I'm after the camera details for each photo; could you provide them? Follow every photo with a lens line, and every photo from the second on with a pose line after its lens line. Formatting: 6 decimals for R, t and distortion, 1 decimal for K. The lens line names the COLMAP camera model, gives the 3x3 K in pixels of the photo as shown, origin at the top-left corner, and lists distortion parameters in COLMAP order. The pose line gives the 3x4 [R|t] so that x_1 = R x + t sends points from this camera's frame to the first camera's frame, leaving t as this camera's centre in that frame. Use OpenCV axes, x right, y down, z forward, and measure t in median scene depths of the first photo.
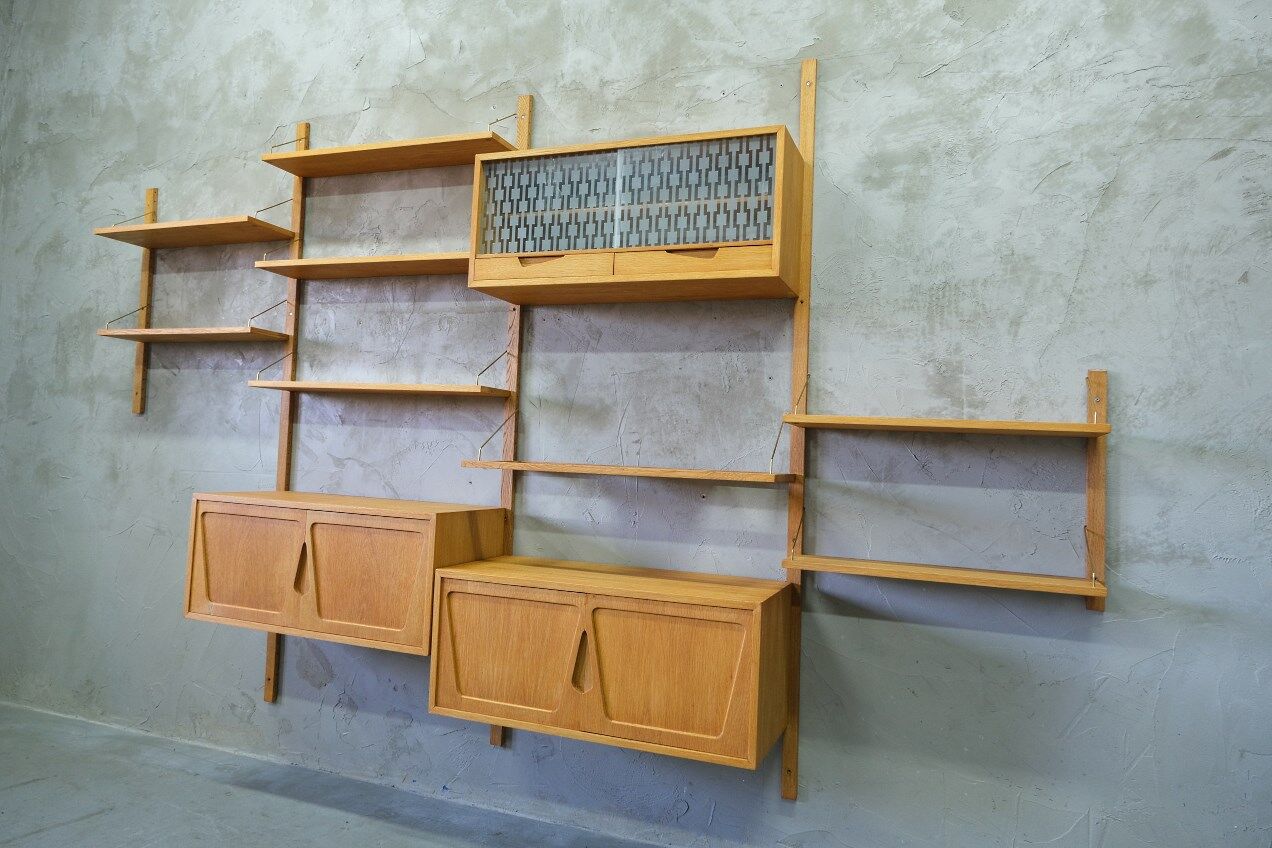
lens RADIAL K [[857.2, 0, 634.4], [0, 857.2, 418.4], [0, 0, 1]] dist [-0.013449, 0.024593]
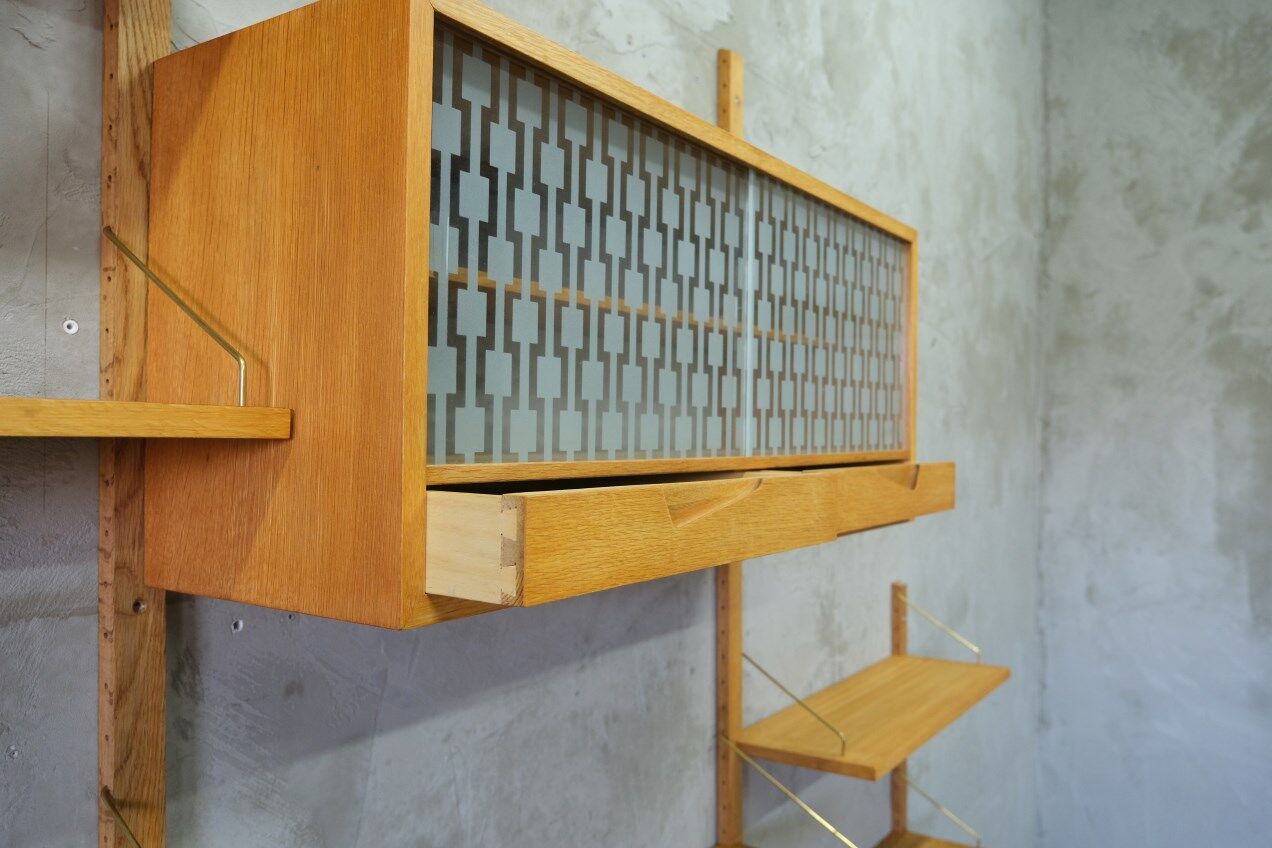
lens RADIAL K [[999.5, 0, 633.6], [0, 999.5, 418.8], [0, 0, 1]] dist [-0.005296, -0.001374]
pose [[0.228305, -0.032088, 0.973061, -0.393063], [-0.042986, 0.998150, 0.043001, -0.206885], [-0.972640, -0.051646, 0.226503, 0.860817]]
